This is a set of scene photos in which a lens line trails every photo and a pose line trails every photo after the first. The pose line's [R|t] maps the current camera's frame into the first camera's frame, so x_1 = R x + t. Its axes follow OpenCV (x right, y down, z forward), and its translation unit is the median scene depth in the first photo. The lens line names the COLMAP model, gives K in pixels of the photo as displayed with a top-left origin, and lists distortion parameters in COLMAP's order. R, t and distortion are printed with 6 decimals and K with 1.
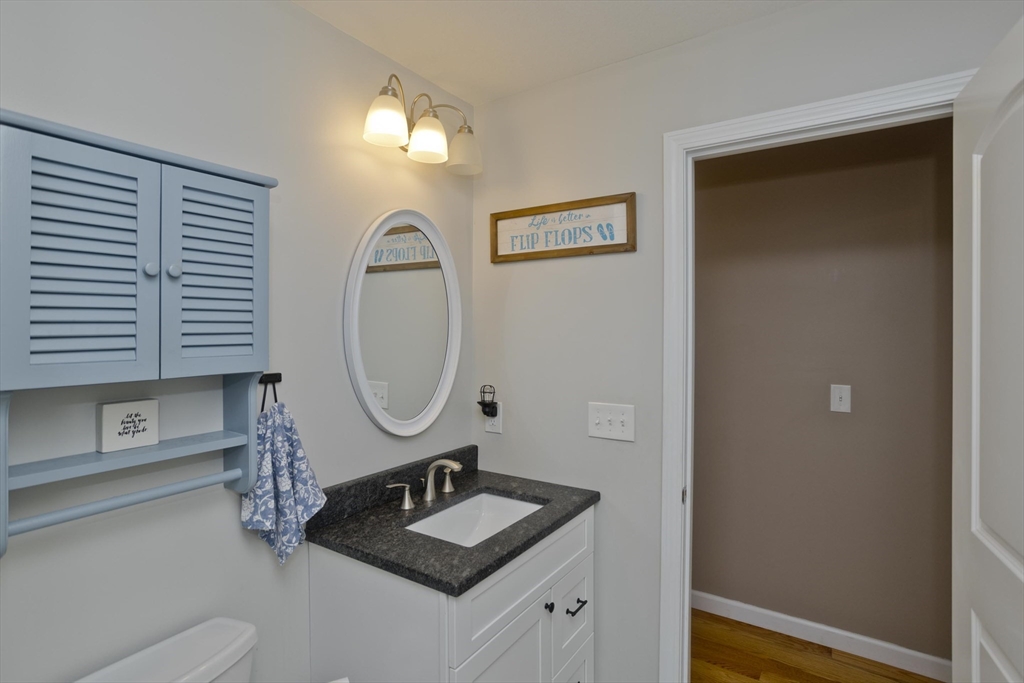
lens RADIAL K [[501.0, 0, 511.3], [0, 501.0, 326.3], [0, 0, 1]] dist [-0.002174, -0.000213]
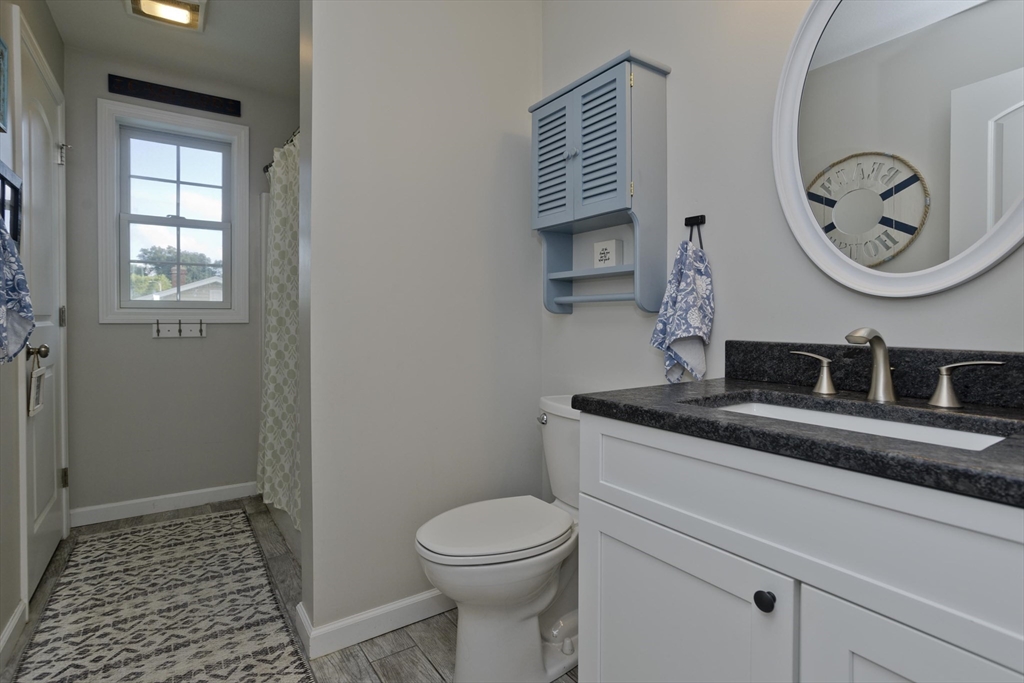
lens RADIAL K [[501.0, 0, 511.3], [0, 501.0, 326.3], [0, 0, 1]] dist [-0.002174, -0.000213]
pose [[-0.362442, 0.005236, -0.931991, 0.655932], [-0.002819, 0.999973, 0.006714, 0.319131], [0.932002, 0.005061, -0.362418, 1.005356]]
